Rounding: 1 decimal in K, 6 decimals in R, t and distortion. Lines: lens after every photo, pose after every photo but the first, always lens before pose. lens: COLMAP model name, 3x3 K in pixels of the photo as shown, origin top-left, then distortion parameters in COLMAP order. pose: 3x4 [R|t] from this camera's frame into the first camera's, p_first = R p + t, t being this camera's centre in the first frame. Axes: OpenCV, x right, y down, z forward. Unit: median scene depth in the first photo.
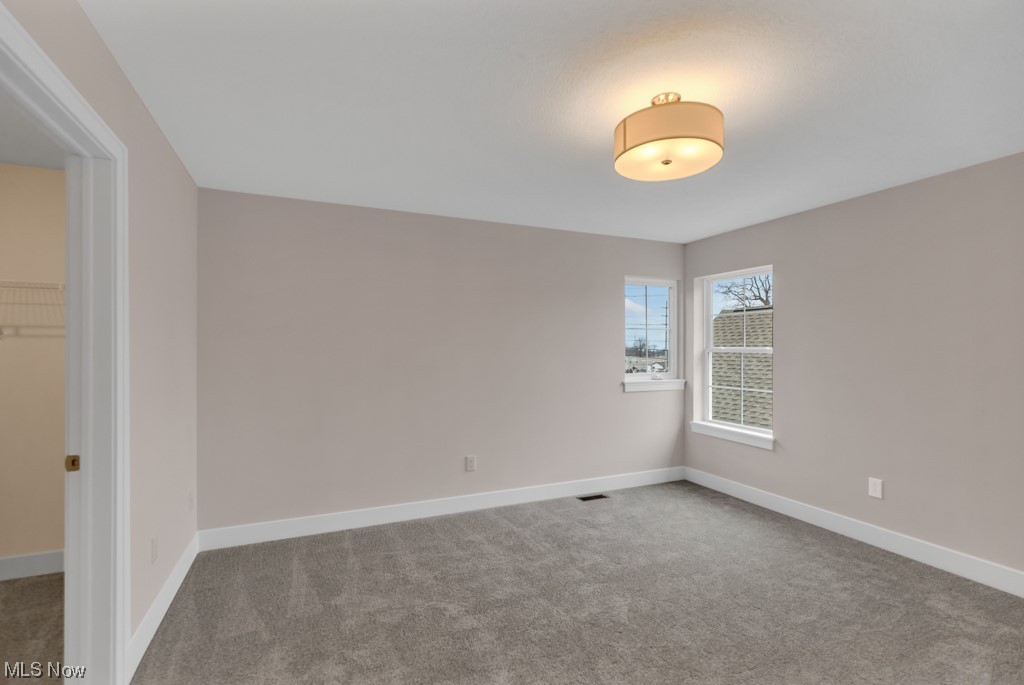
lens RADIAL K [[471.0, 0, 516.2], [0, 471.0, 345.3], [0, 0, 1]] dist [0.009975, -0.000324]
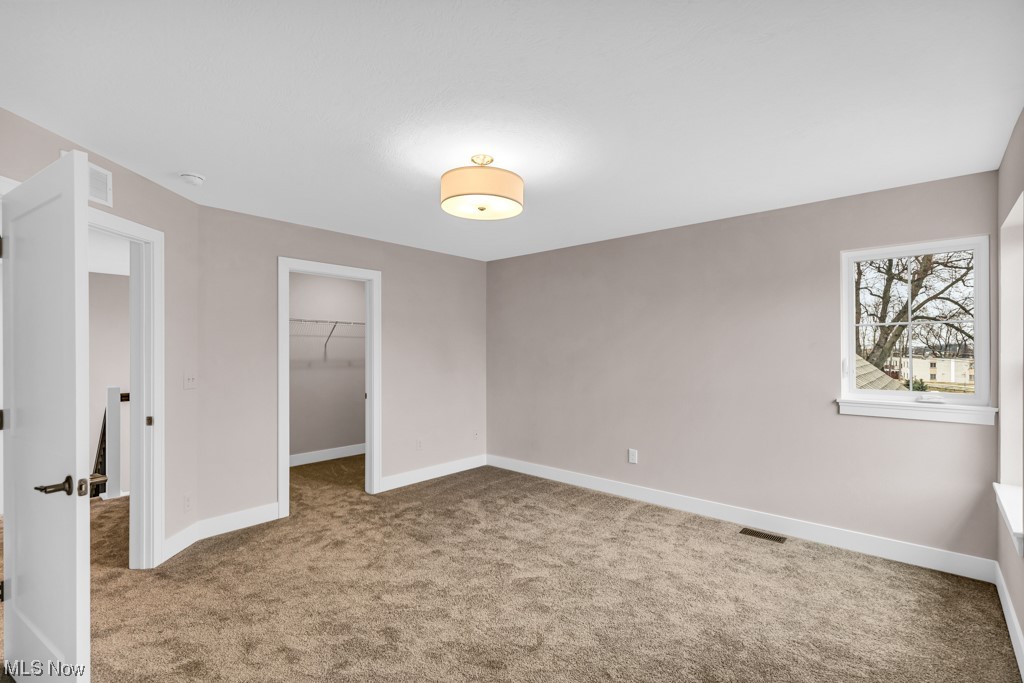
lens RADIAL K [[471.0, 0, 516.2], [0, 471.0, 344.3], [0, 0, 1]] dist [0.009975, -0.000324]
pose [[0.408707, -0.006315, -0.912644, 0.918265], [0.011553, 0.999932, -0.001745, -0.015340], [0.912593, -0.009830, 0.408752, 0.342054]]
